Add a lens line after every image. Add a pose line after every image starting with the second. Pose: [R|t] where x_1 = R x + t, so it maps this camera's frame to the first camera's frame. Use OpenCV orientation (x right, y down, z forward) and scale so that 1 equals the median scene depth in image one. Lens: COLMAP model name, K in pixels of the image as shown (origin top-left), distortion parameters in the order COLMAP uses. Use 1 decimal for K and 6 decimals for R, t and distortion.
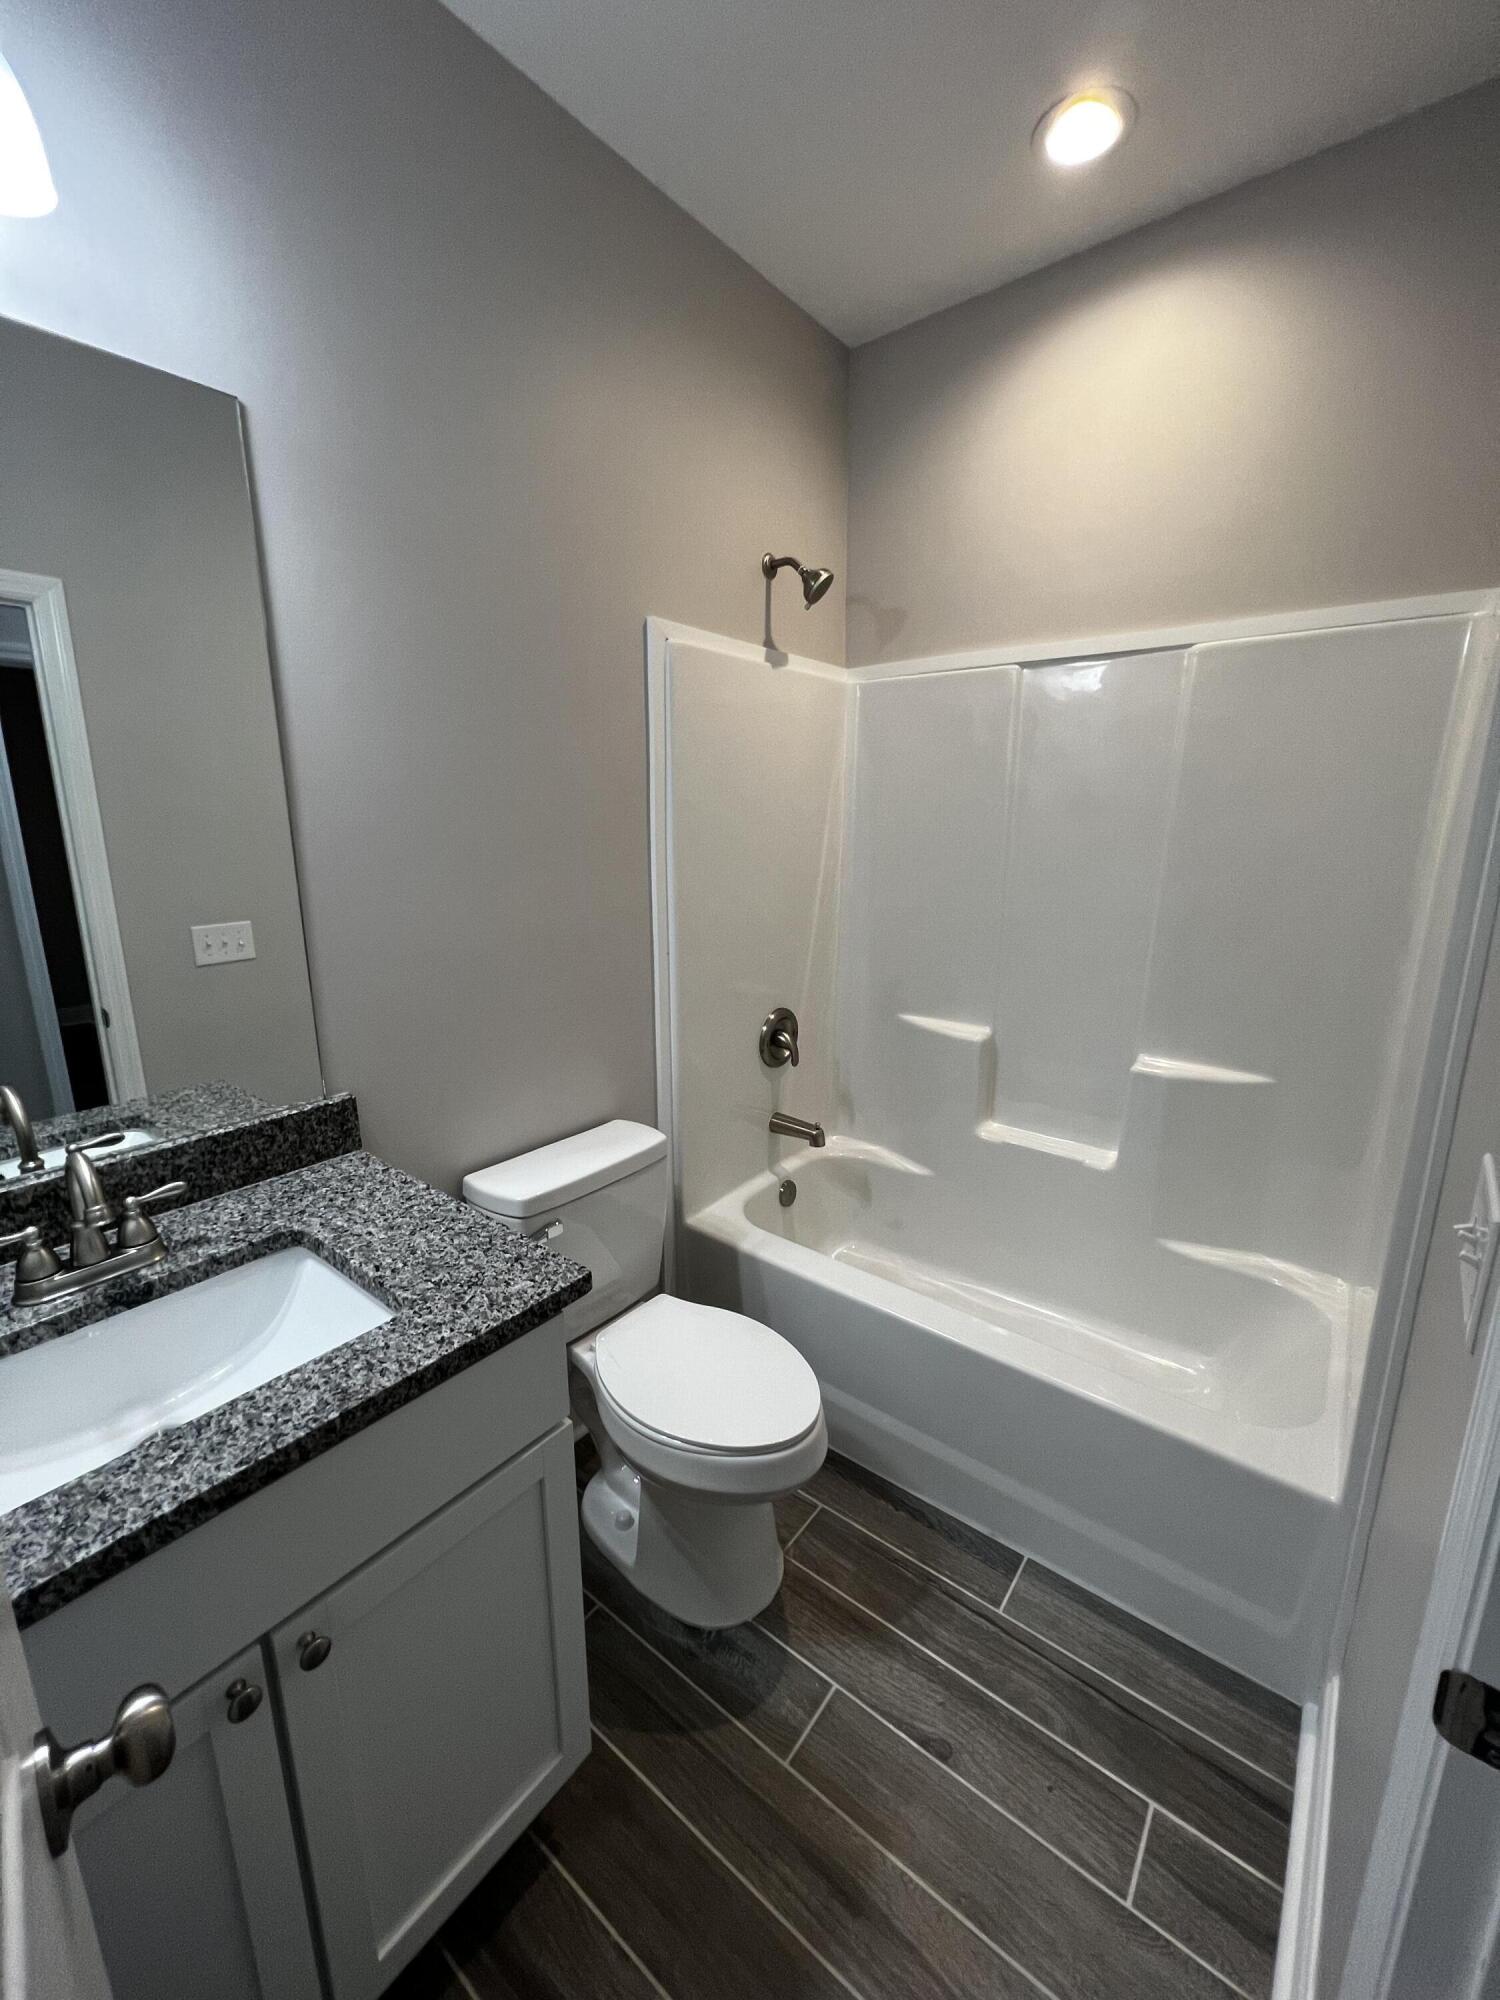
lens RADIAL K [[793.2, 0, 735.7], [0, 793.2, 994.9], [0, 0, 1]] dist [-0.008885, 0.003443]
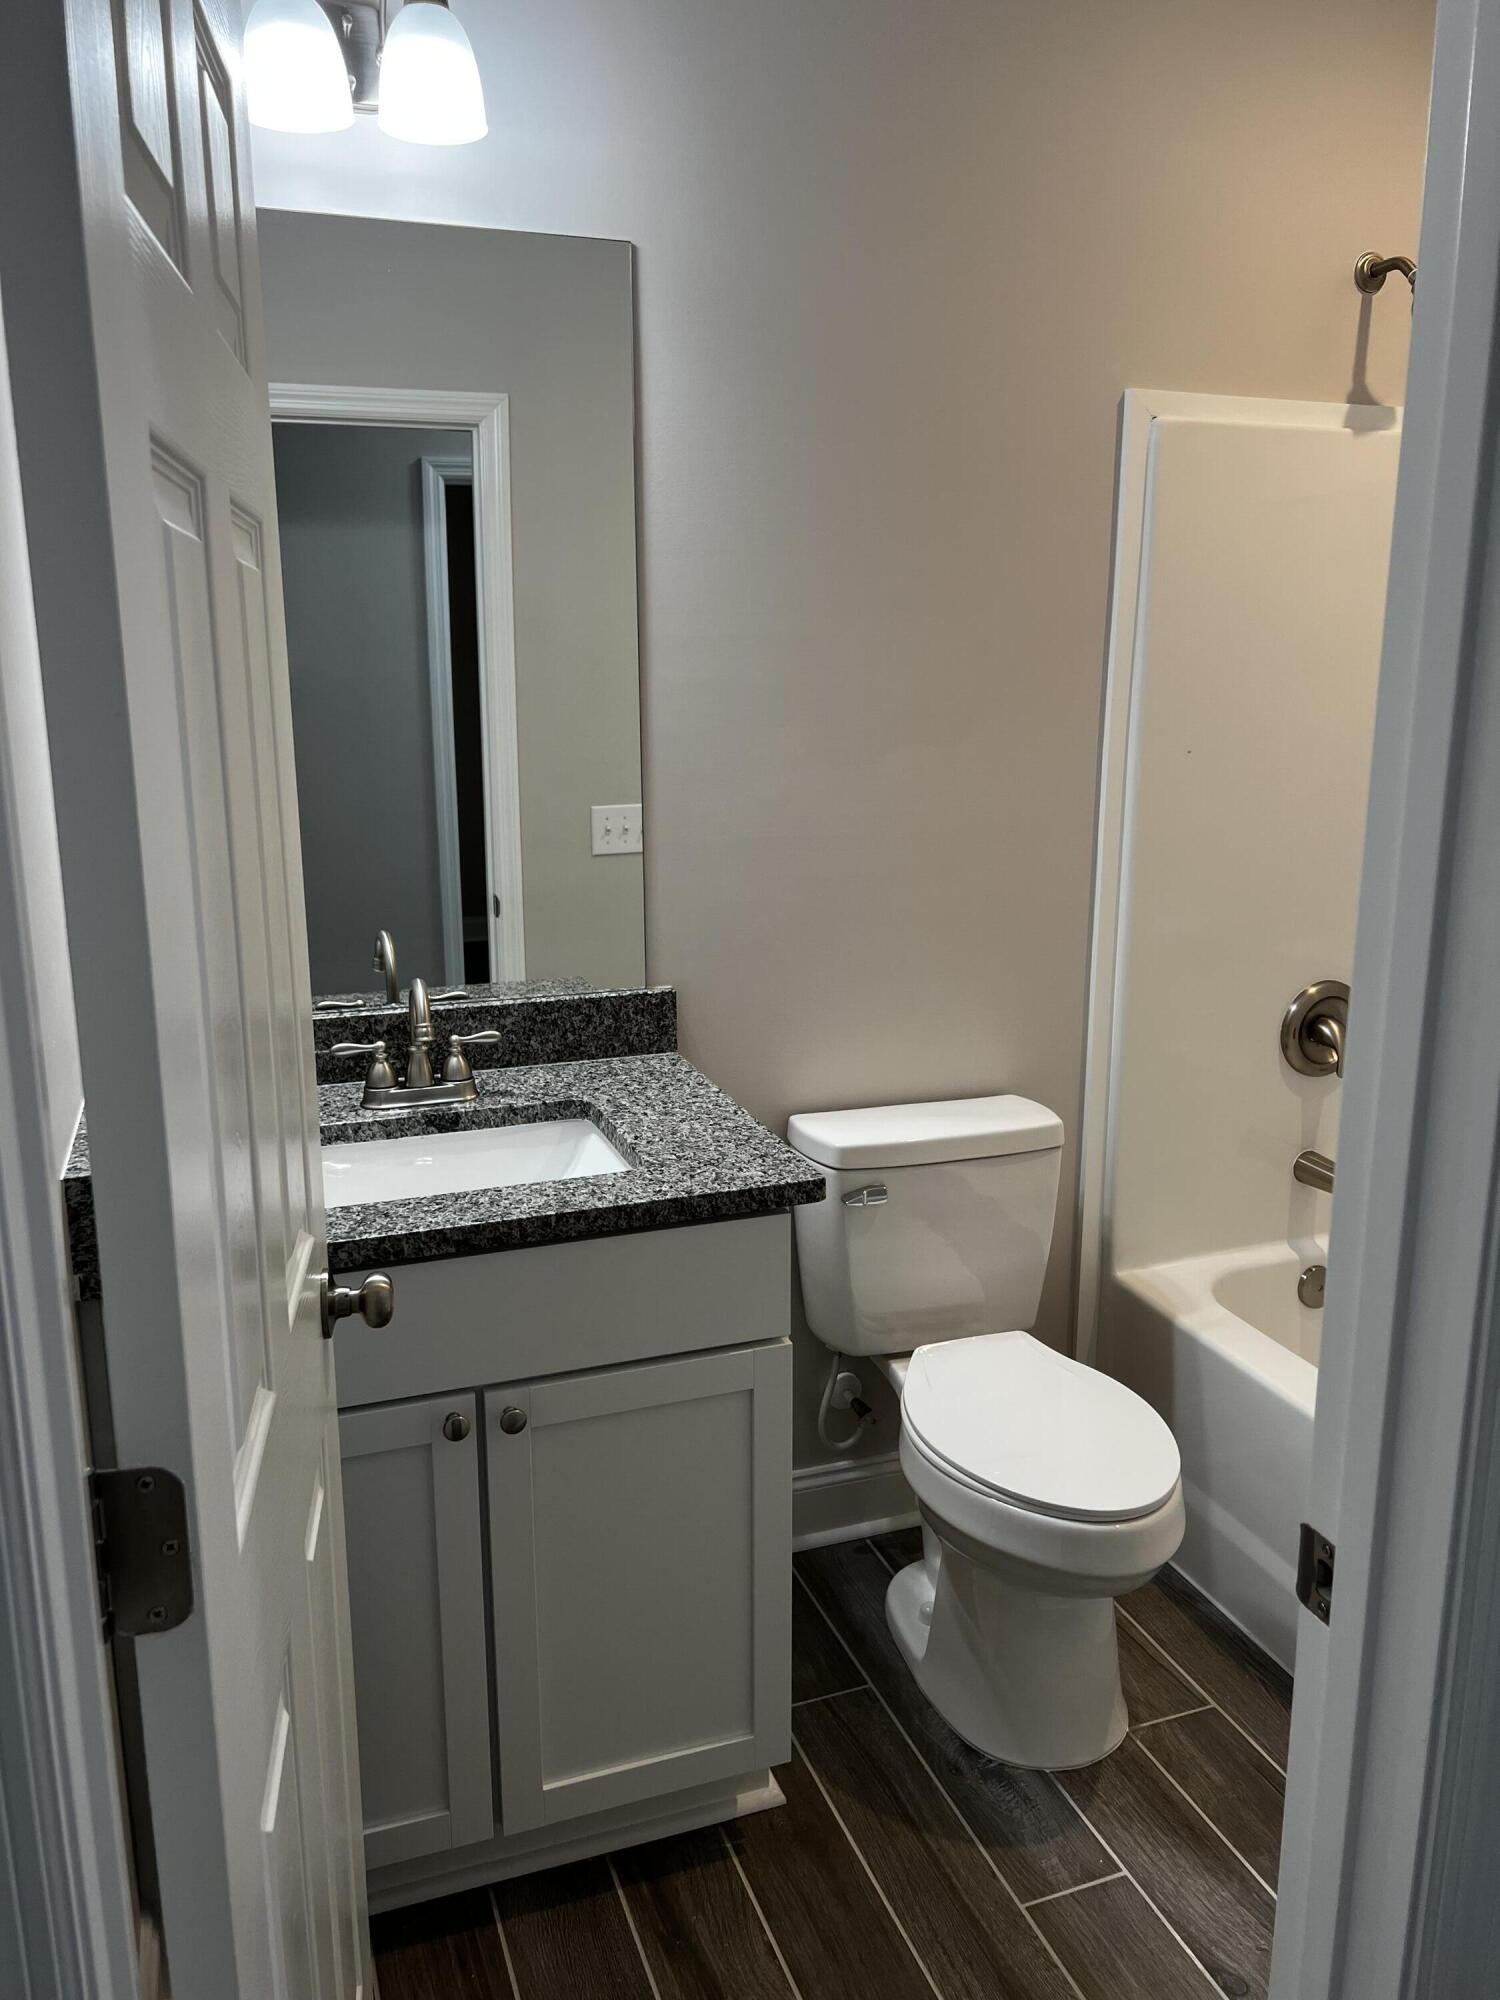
lens RADIAL K [[1487.8, 0, 750.0], [0, 1487.8, 1000.0], [0, 0, 1]] dist [0.086054, -0.105553]
pose [[0.850319, 0.116786, -0.513145, 0.513520], [-0.116960, 0.992618, 0.032098, 0.086096], [0.513106, 0.032724, 0.857701, -0.447439]]
